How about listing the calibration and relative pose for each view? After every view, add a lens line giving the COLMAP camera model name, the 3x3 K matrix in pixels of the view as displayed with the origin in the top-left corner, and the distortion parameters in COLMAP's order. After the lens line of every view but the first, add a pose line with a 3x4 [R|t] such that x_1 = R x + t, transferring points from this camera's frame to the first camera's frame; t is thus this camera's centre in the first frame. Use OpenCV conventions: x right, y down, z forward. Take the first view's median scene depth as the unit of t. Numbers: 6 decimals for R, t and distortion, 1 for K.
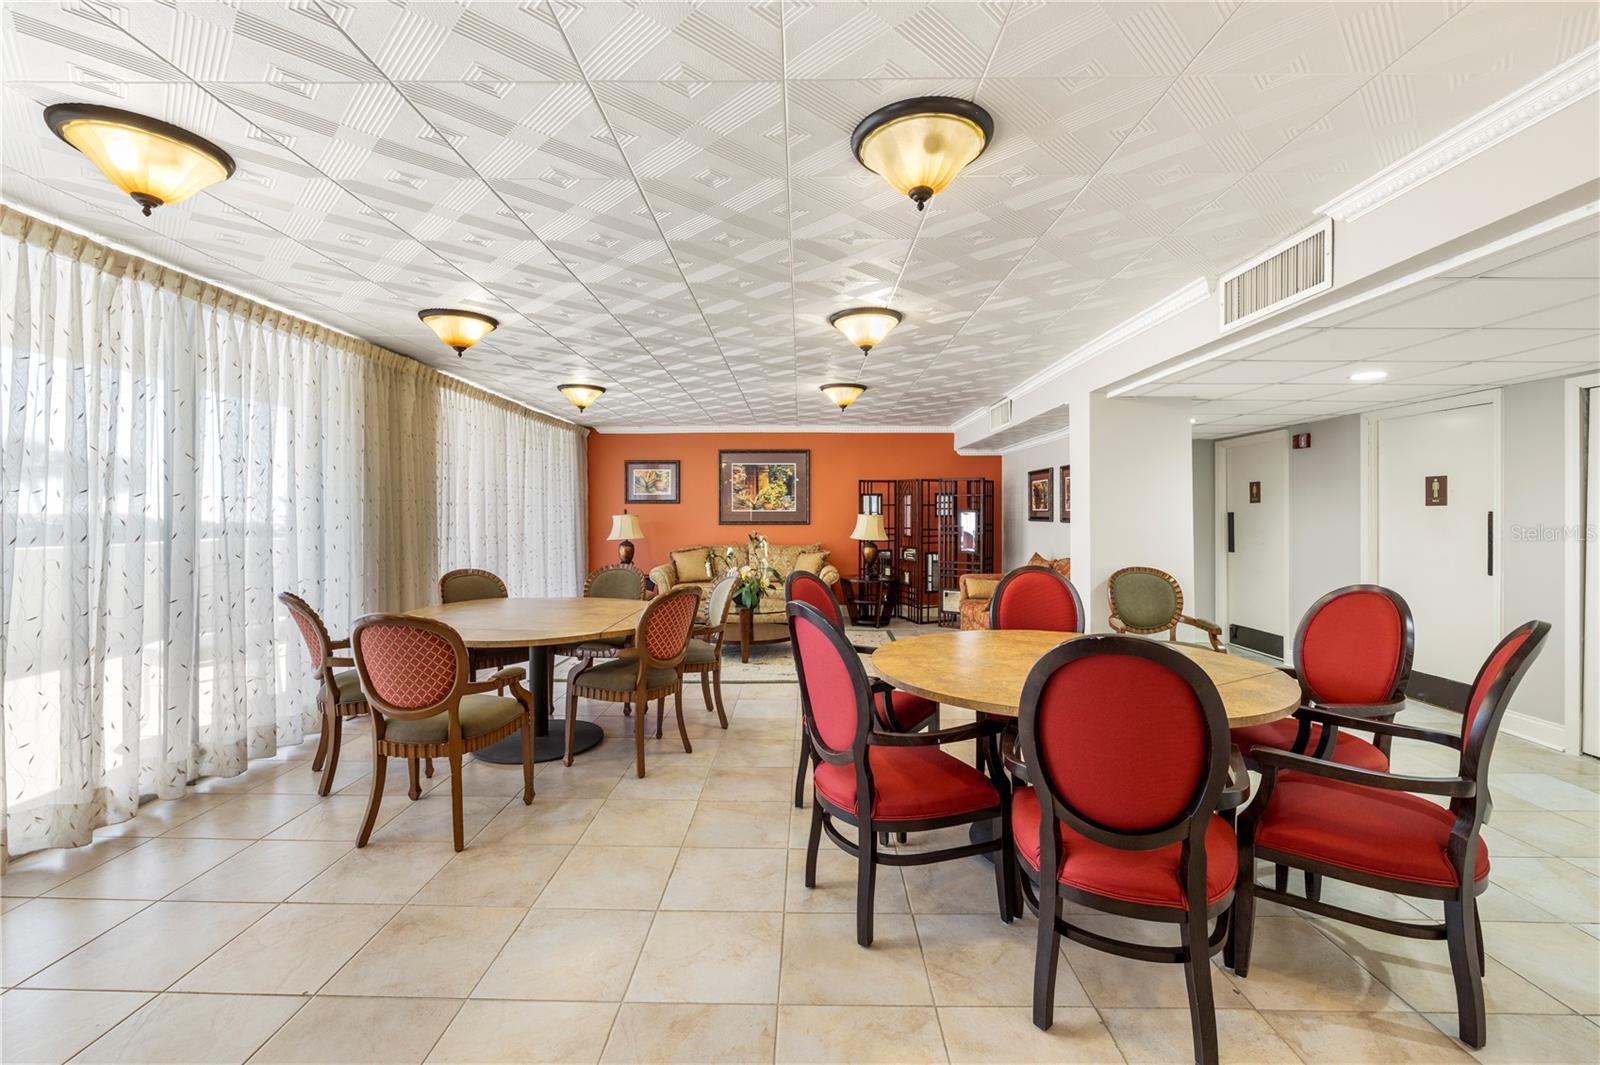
lens RADIAL K [[676.3, 0, 802.1], [0, 676.3, 522.9], [0, 0, 1]] dist [0.001198, -0.000210]
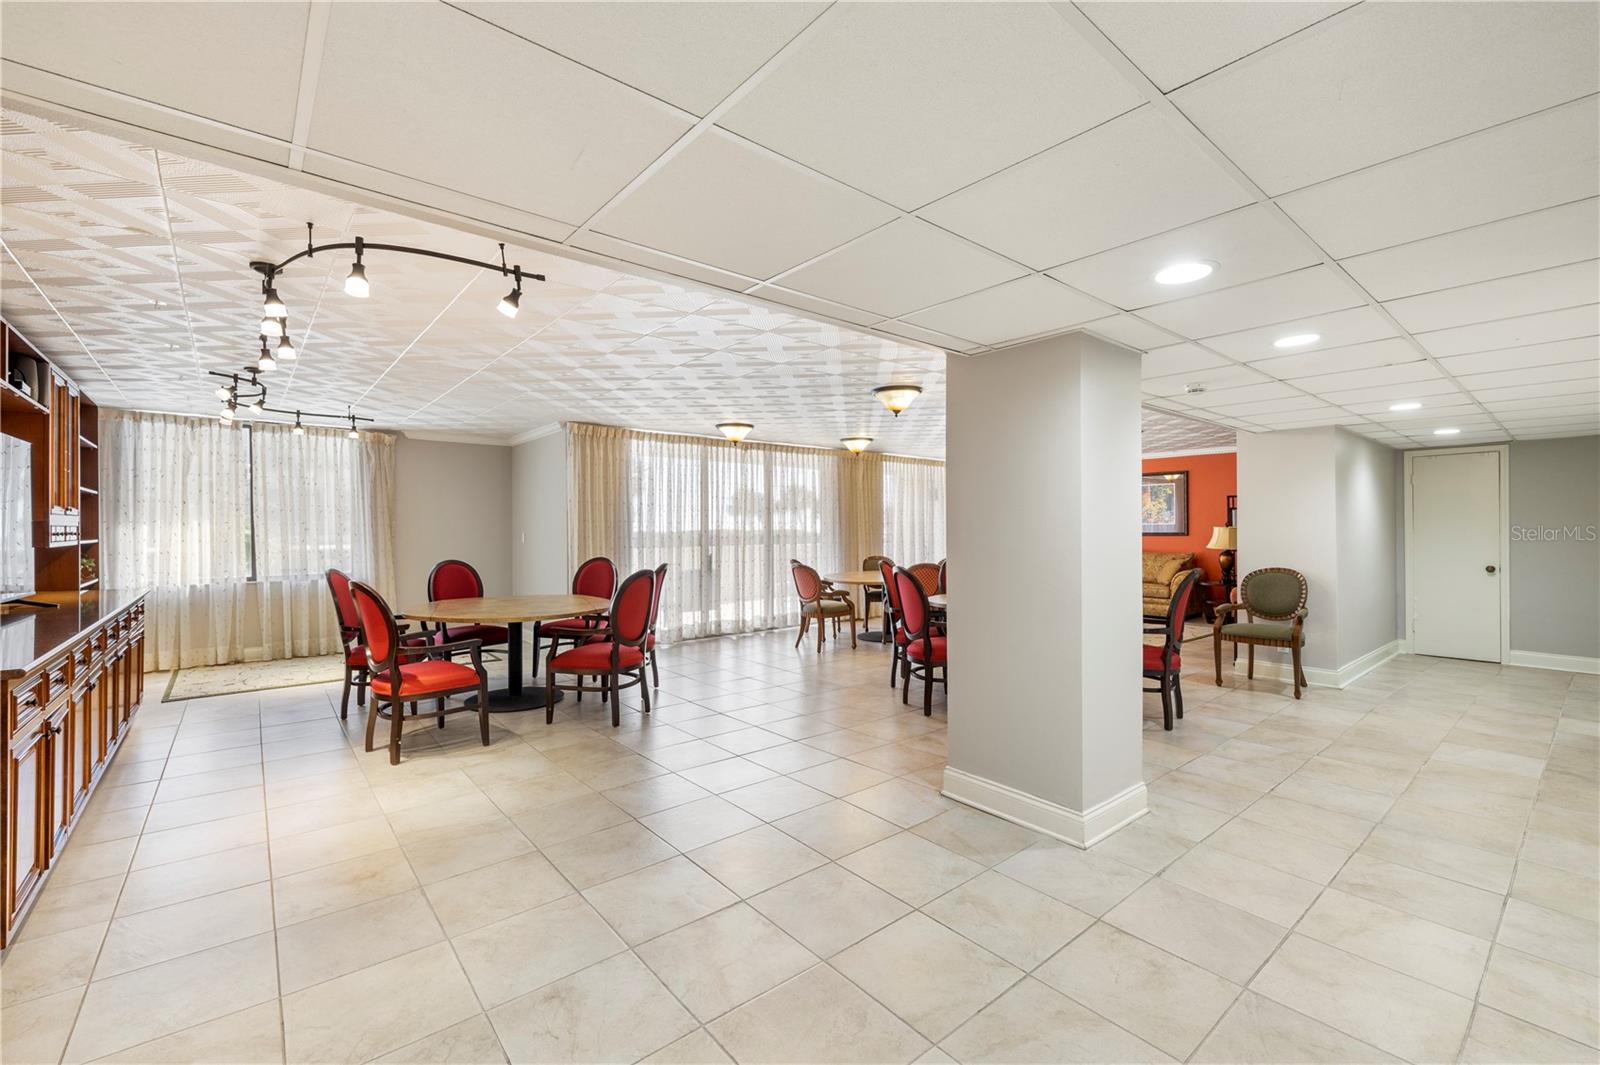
lens RADIAL K [[676.3, 0, 804.9], [0, 676.3, 526.1], [0, 0, 1]] dist [0.001198, -0.000210]
pose [[0.655280, -0.006404, -0.755359, 0.528873], [-0.005346, 0.999900, -0.013115, 0.005171], [0.755367, 0.012632, 0.655180, -0.285835]]
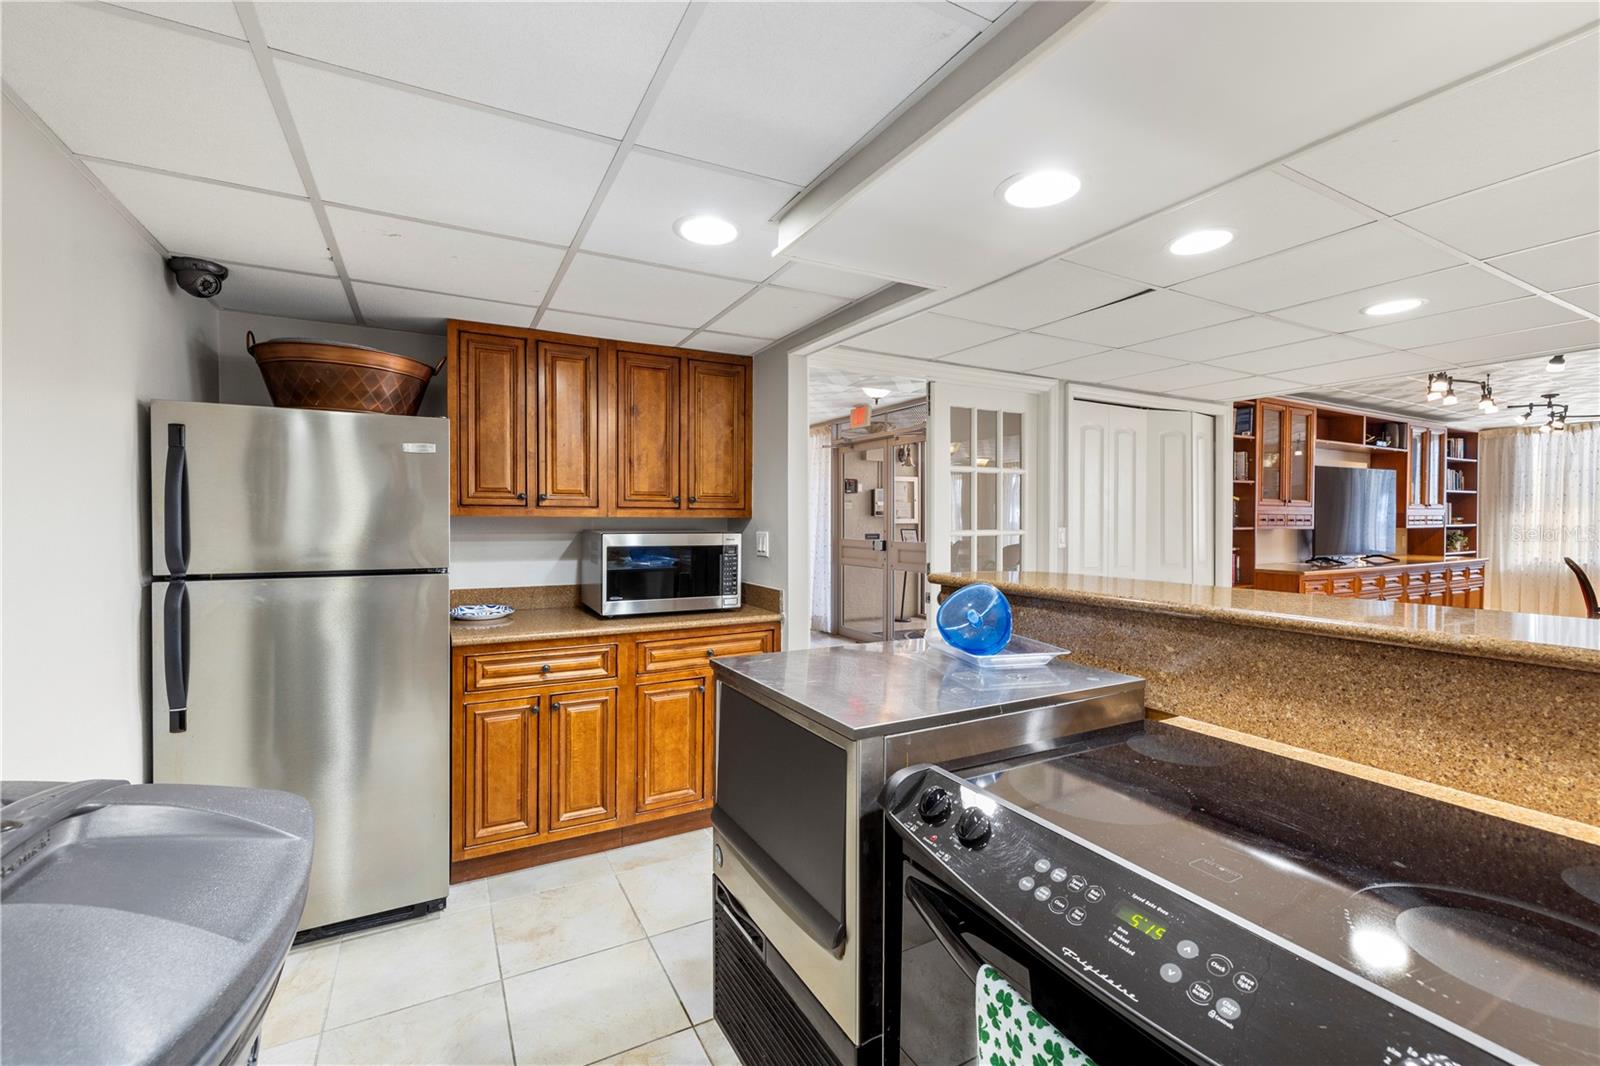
lens RADIAL K [[676.3, 0, 790.7], [0, 676.3, 529.9], [0, 0, 1]] dist [0.001198, -0.000210]
pose [[-0.872119, 0.010426, -0.489183, 0.910217], [-0.005948, 0.999473, 0.031906, -0.004044], [0.489258, 0.030736, -0.871597, -0.001850]]
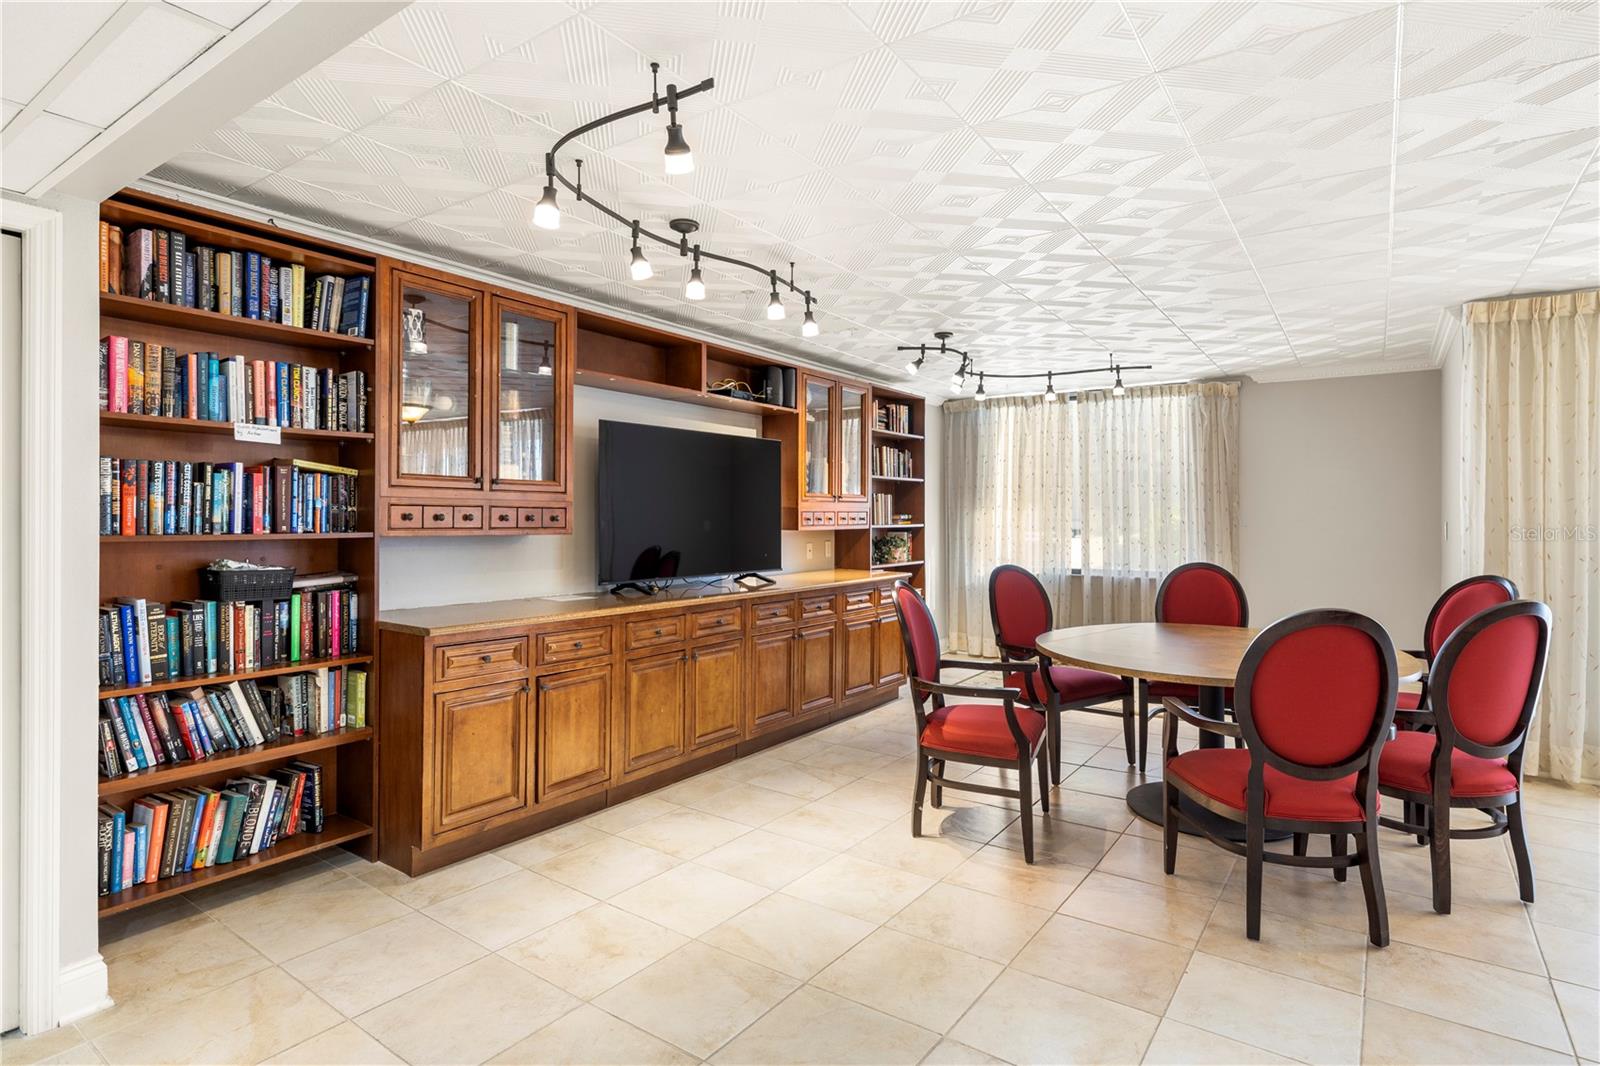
lens RADIAL K [[829.3, 0, 794.3], [0, 829.3, 519.2], [0, 0, 1]] dist [0.002592, -0.000116]
pose [[-0.574172, 0.002548, -0.818731, 0.355523], [-0.010424, 0.999891, 0.010422, 0.000401], [0.818668, 0.014518, -0.574083, 0.022467]]
